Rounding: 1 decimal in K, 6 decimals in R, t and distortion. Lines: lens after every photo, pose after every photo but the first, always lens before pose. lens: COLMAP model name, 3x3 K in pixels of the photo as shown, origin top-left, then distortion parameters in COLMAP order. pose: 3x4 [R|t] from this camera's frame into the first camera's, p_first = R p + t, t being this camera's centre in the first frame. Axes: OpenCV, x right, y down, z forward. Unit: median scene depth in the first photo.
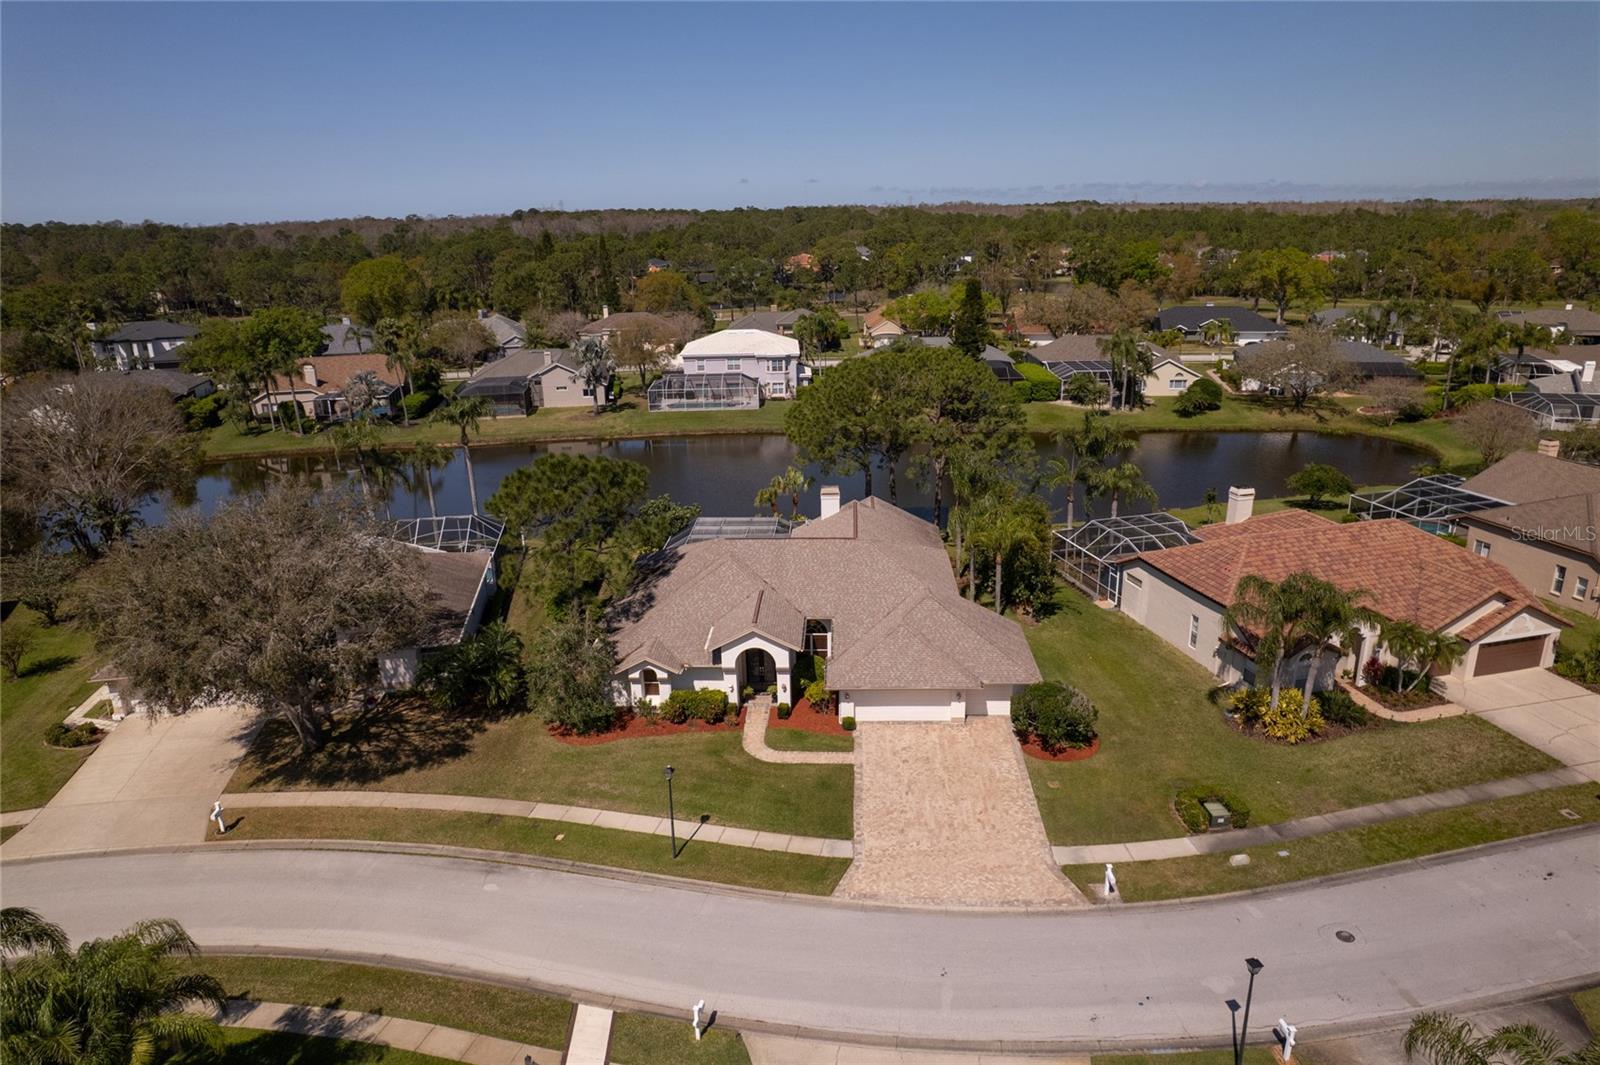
lens RADIAL K [[1014.5, 0, 796.8], [0, 1014.5, 536.9], [0, 0, 1]] dist [-0.049623, 0.030914]
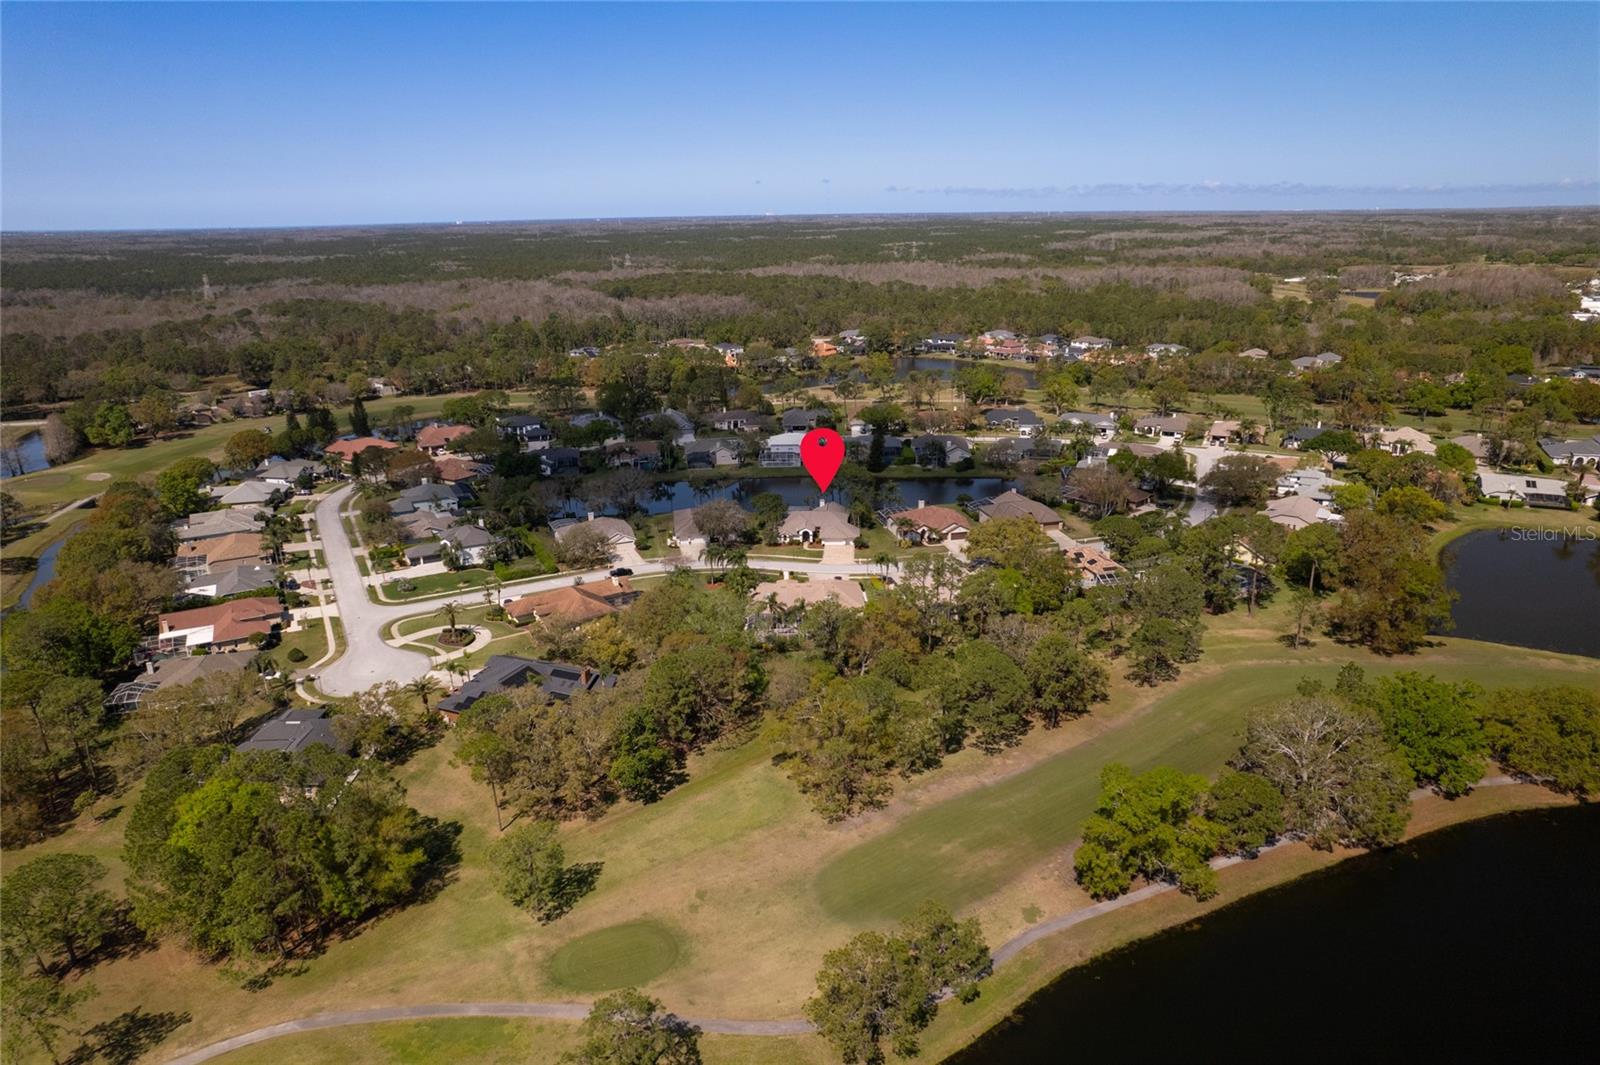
lens RADIAL K [[1014.5, 0, 799.9], [0, 1014.5, 532.6], [0, 0, 1]] dist [-0.049623, 0.030914]
pose [[0.999822, 0.012454, -0.014177, 0.003397], [-0.012466, 0.999922, -0.000791, 0.133813], [0.014166, 0.000967, 0.999899, -4.587465]]
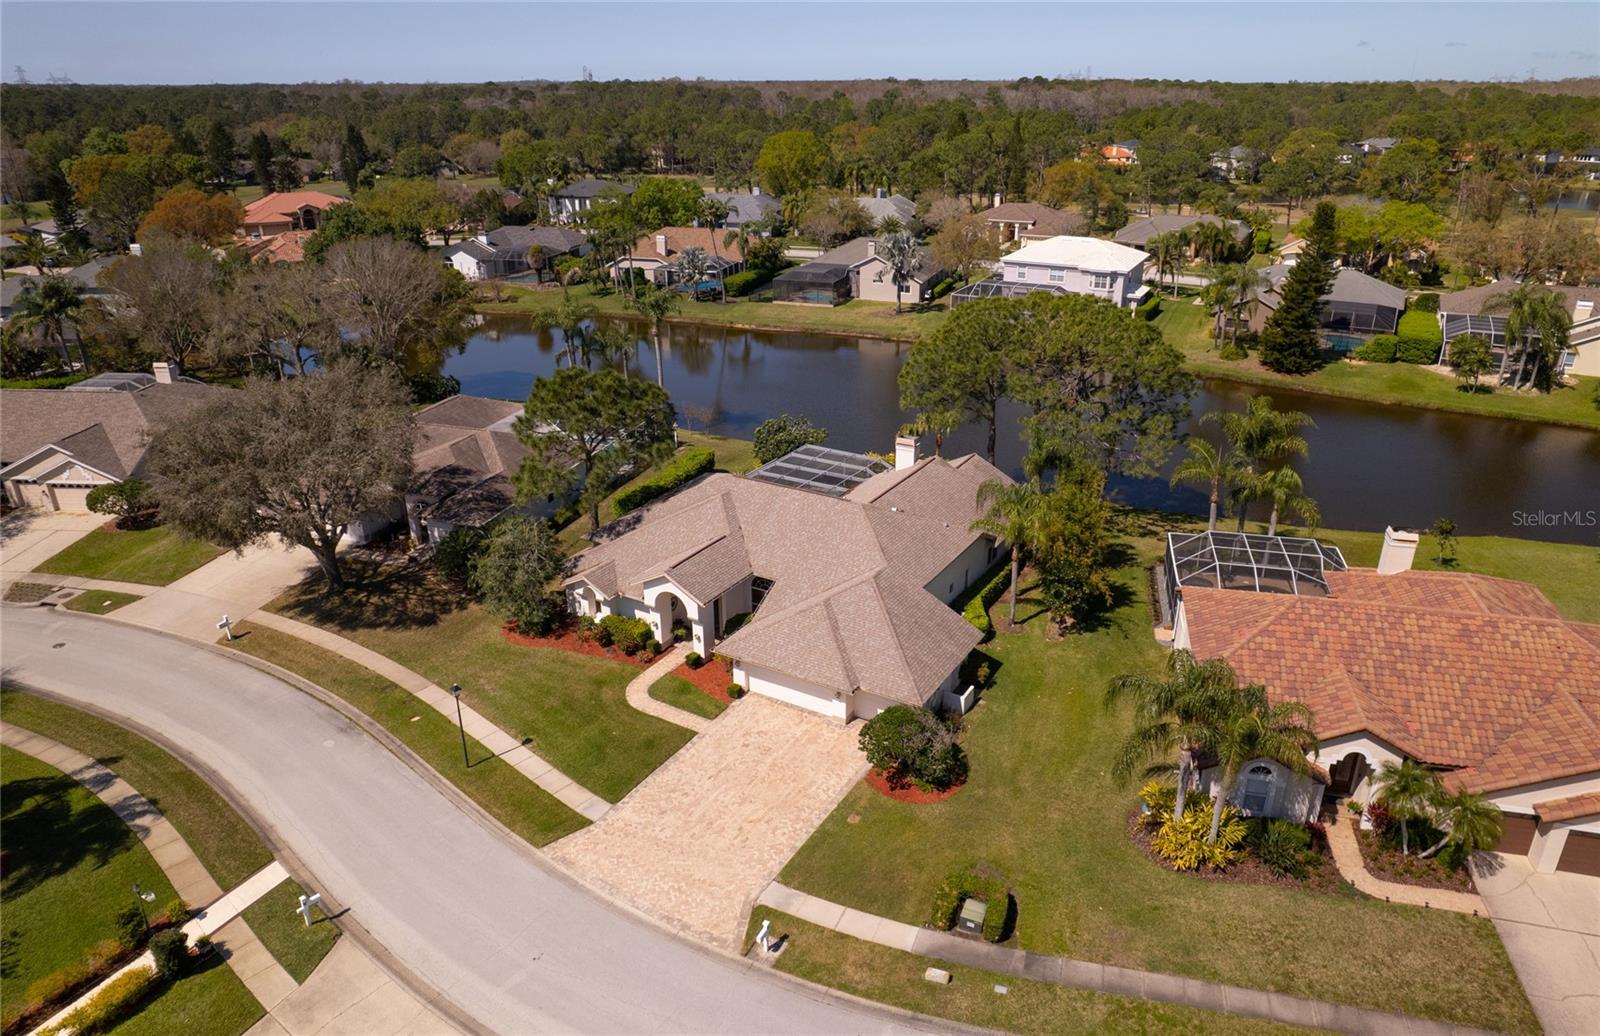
lens RADIAL K [[1039.9, 0, 802.5], [0, 1039.9, 506.2], [0, 0, 1]] dist [-0.044642, 0.026961]
pose [[0.881850, 0.195478, -0.429103, 0.536158], [-0.158281, 0.979936, 0.121127, -0.127967], [0.444172, -0.038897, 0.895097, 0.157222]]
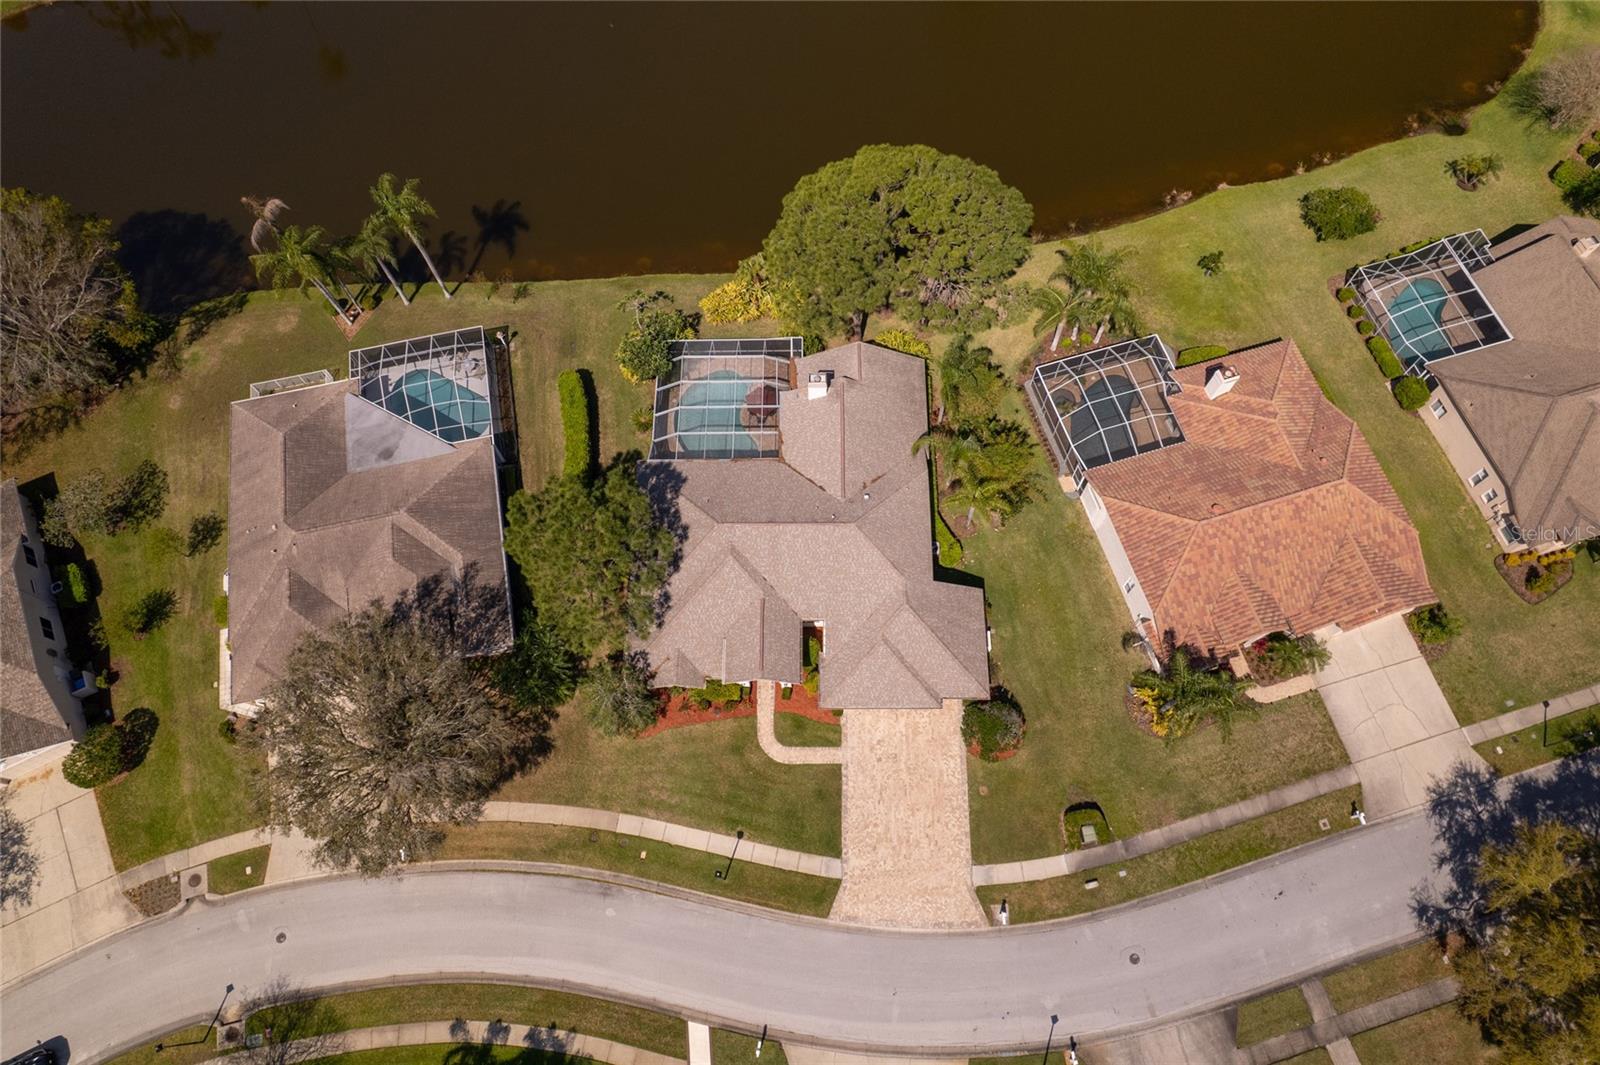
lens RADIAL K [[1014.5, 0, 790.6], [0, 1014.5, 536.9], [0, 0, 1]] dist [-0.049623, 0.030914]
pose [[0.999134, -0.040220, 0.010619, -0.014782], [0.018227, 0.652742, 0.757361, -1.020407], [-0.037393, -0.756512, 0.652910, 0.344134]]
